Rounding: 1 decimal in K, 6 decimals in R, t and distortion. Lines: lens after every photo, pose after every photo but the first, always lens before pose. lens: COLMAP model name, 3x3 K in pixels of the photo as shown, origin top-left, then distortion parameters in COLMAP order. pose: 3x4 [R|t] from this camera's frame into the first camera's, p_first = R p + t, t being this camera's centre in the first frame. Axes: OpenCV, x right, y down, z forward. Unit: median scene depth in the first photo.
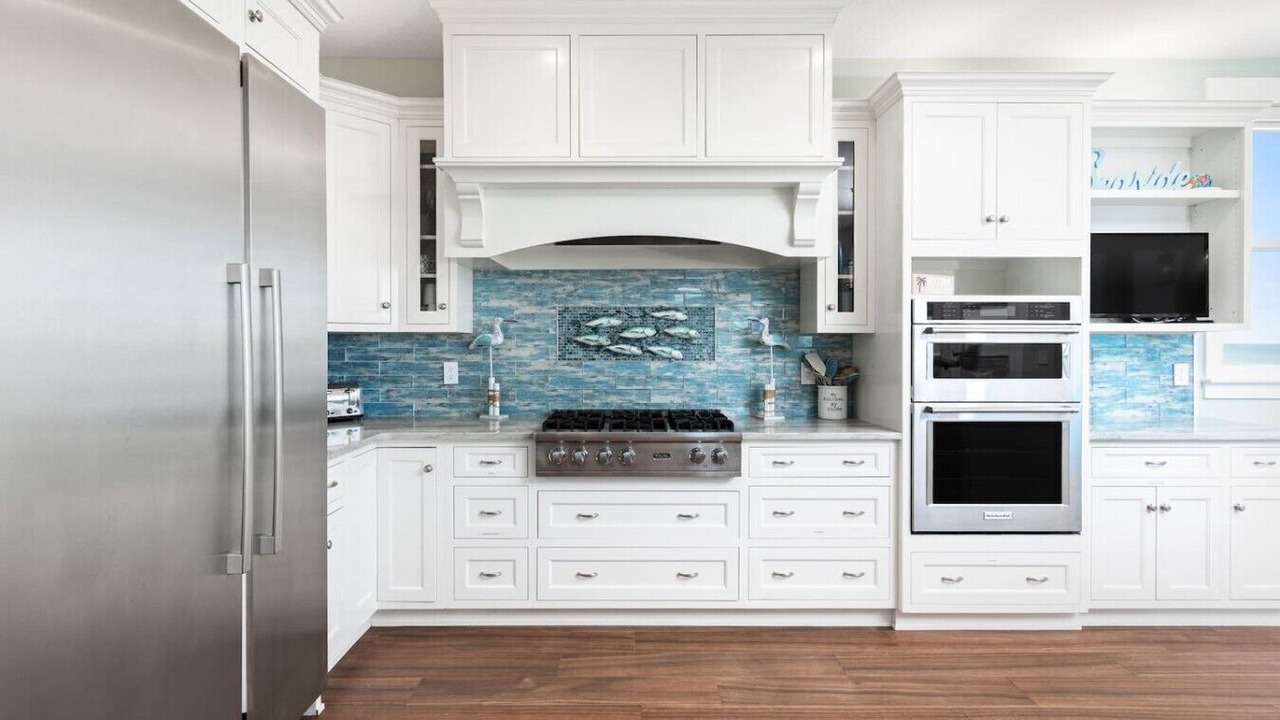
lens RADIAL K [[667.7, 0, 631.7], [0, 667.7, 352.0], [0, 0, 1]] dist [0.001306, -0.000155]
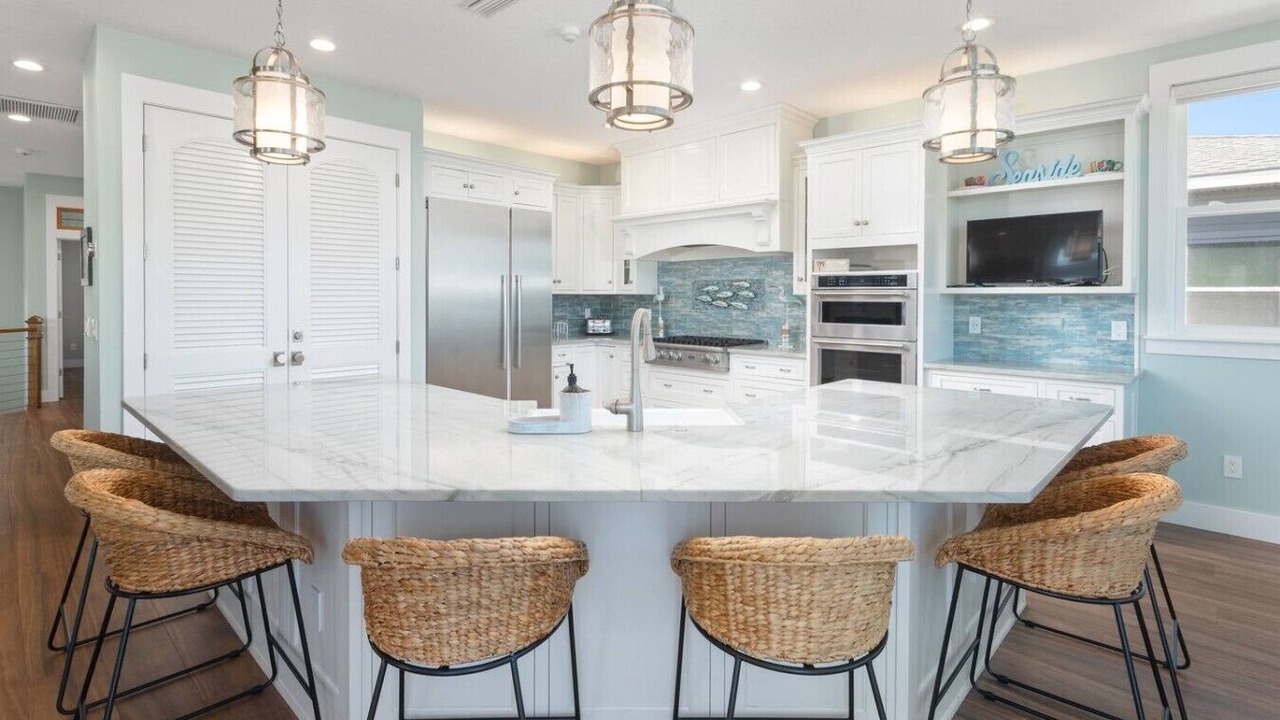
lens RADIAL K [[700.0, 0, 642.6], [0, 700.0, 303.5], [0, 0, 1]] dist [-0.000415, 0.000054]
pose [[0.689490, 0.009554, -0.724232, 1.330438], [-0.014042, 0.999901, -0.000177, -0.001392], [0.724159, 0.010292, 0.689556, -0.487005]]
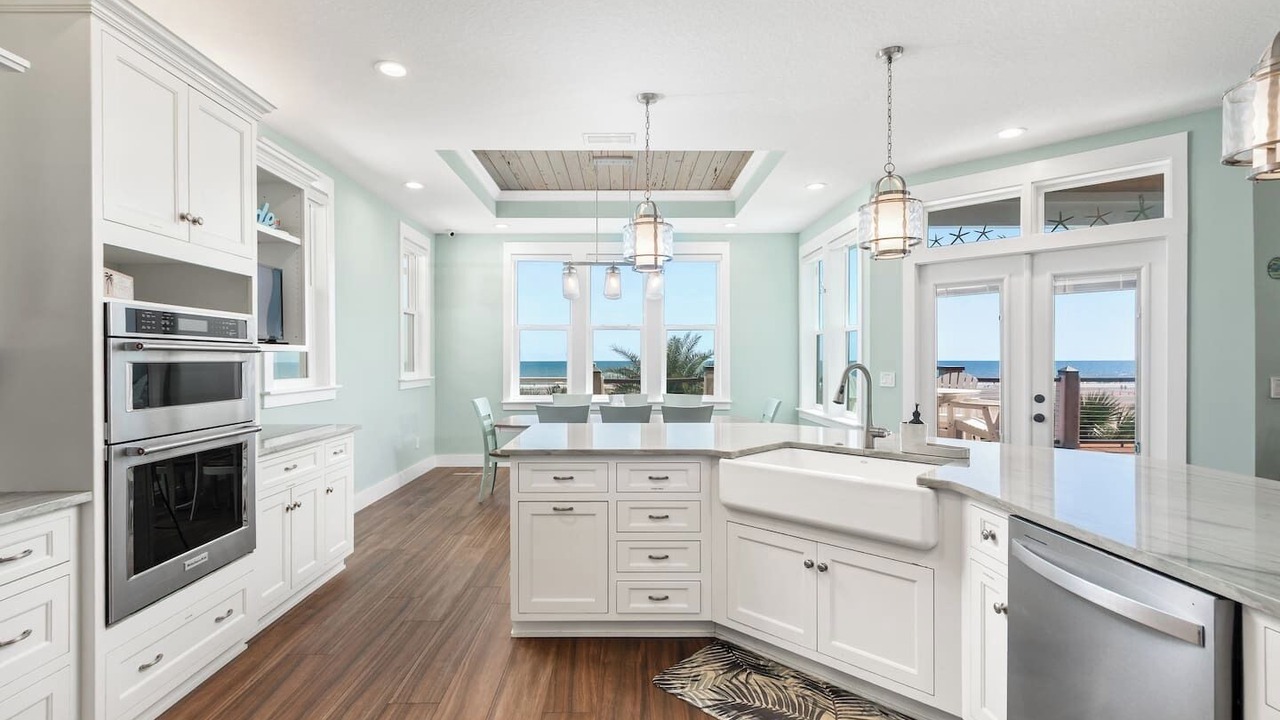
lens RADIAL K [[577.8, 0, 640.0], [0, 577.8, 360.0], [0, 0, 1]] dist [-0.001191, -0.000063]
pose [[-0.025709, -0.002171, 0.999667, -0.205450], [0.012293, 0.999921, 0.002488, -0.010682], [-0.999594, 0.012353, -0.025680, 0.420864]]
